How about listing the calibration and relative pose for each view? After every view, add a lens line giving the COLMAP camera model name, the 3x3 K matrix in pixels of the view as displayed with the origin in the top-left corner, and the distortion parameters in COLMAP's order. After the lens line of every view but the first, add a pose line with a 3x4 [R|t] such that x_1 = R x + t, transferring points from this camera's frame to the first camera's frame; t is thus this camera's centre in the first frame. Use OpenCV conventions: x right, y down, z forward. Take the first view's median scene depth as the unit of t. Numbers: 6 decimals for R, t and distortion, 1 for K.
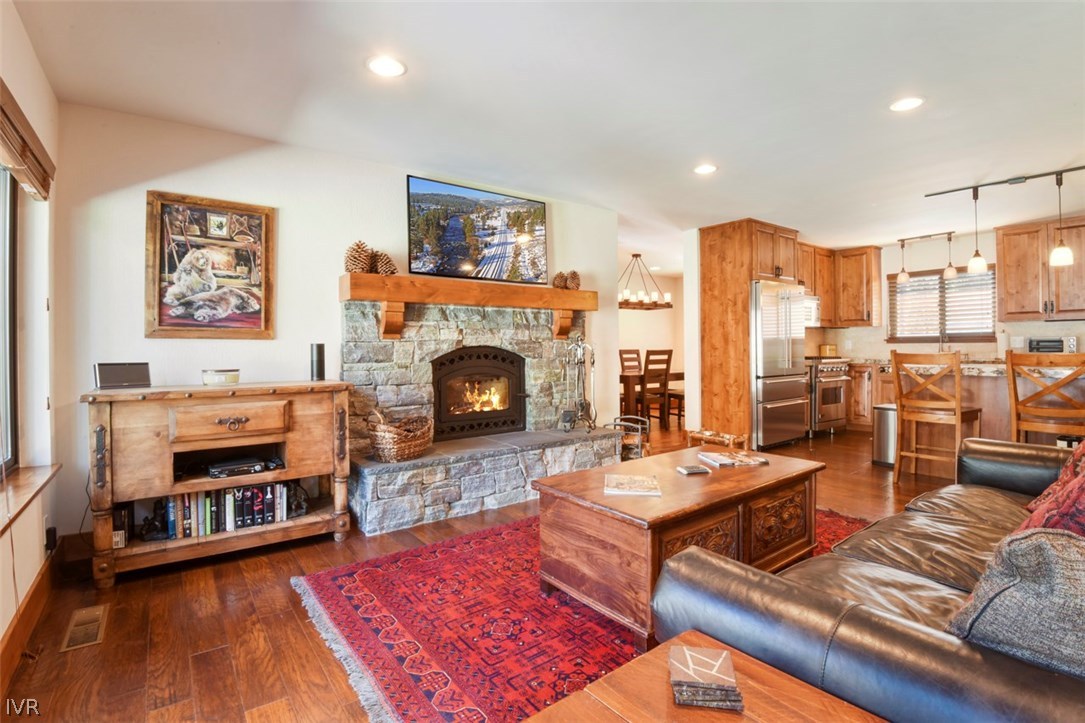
lens RADIAL K [[511.1, 0, 538.6], [0, 511.1, 359.2], [0, 0, 1]] dist [-0.041167, -0.003119]
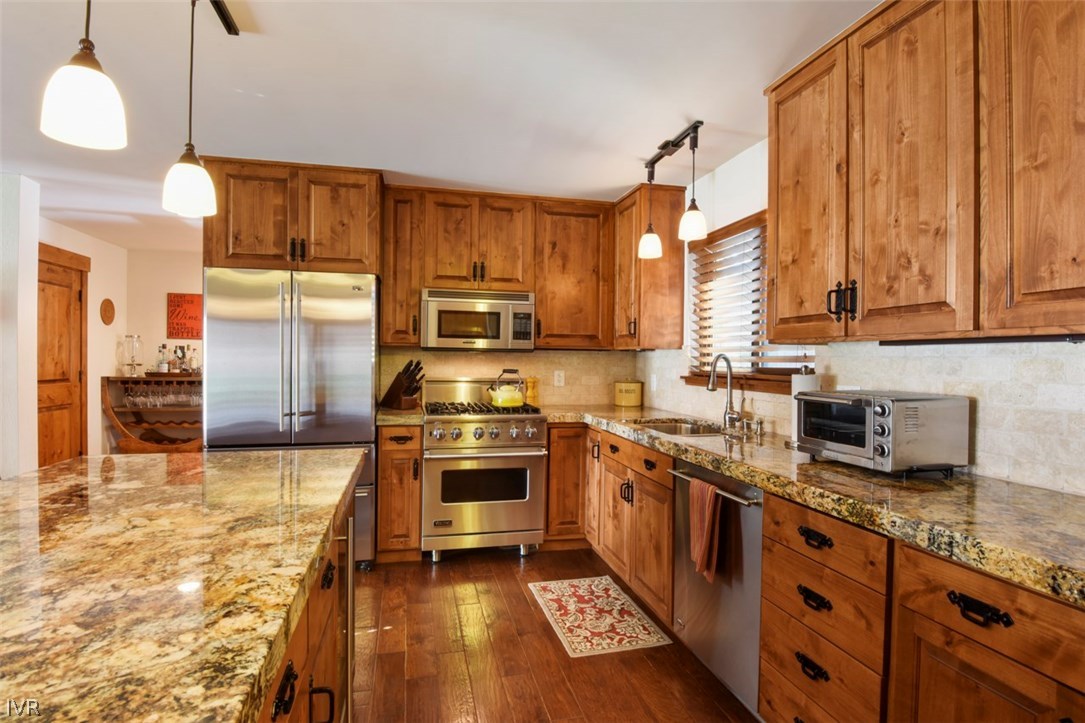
lens RADIAL K [[556.4, 0, 547.4], [0, 556.4, 360.9], [0, 0, 1]] dist [-0.003487, -0.000684]
pose [[0.925140, 0.020156, -0.379090, 1.205540], [-0.026231, 0.999597, -0.010866, -0.070048], [0.378718, 0.019997, 0.925296, 0.704418]]
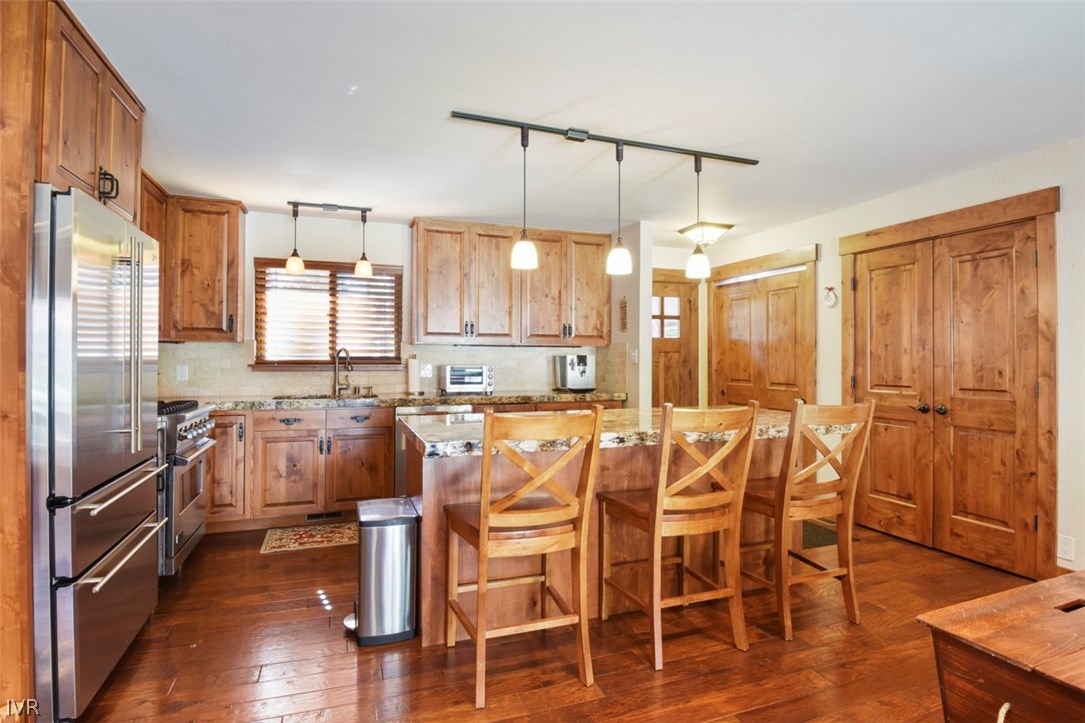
lens RADIAL K [[556.4, 0, 544.4], [0, 556.4, 350.2], [0, 0, 1]] dist [-0.003487, -0.000684]
pose [[0.267228, 0.025554, 0.963294, 0.227382], [0.013039, 0.999461, -0.030131, -0.049908], [-0.963545, 0.020612, 0.266751, 0.755515]]
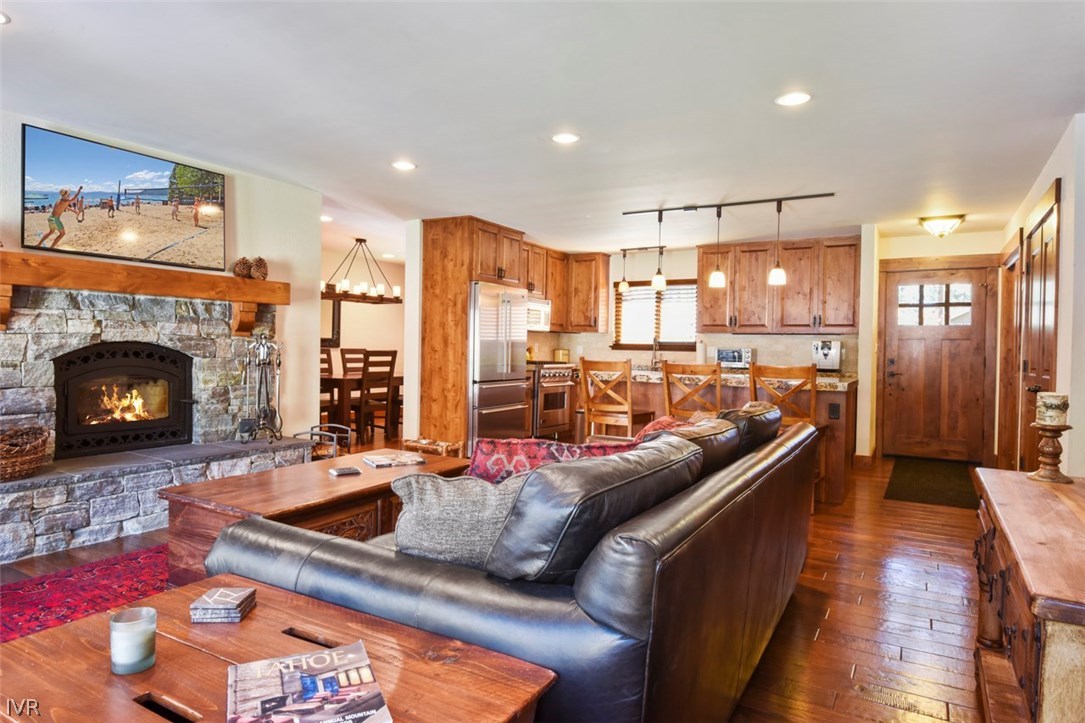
lens RADIAL K [[627.9, 0, 544.1], [0, 627.9, 364.2], [0, 0, 1]] dist [-0.008207, -0.017092]
pose [[0.914257, 0.017186, 0.404771, 0.083942], [-0.020275, 0.999789, 0.003345, -0.005807], [-0.404628, -0.011265, 0.914412, -0.172512]]
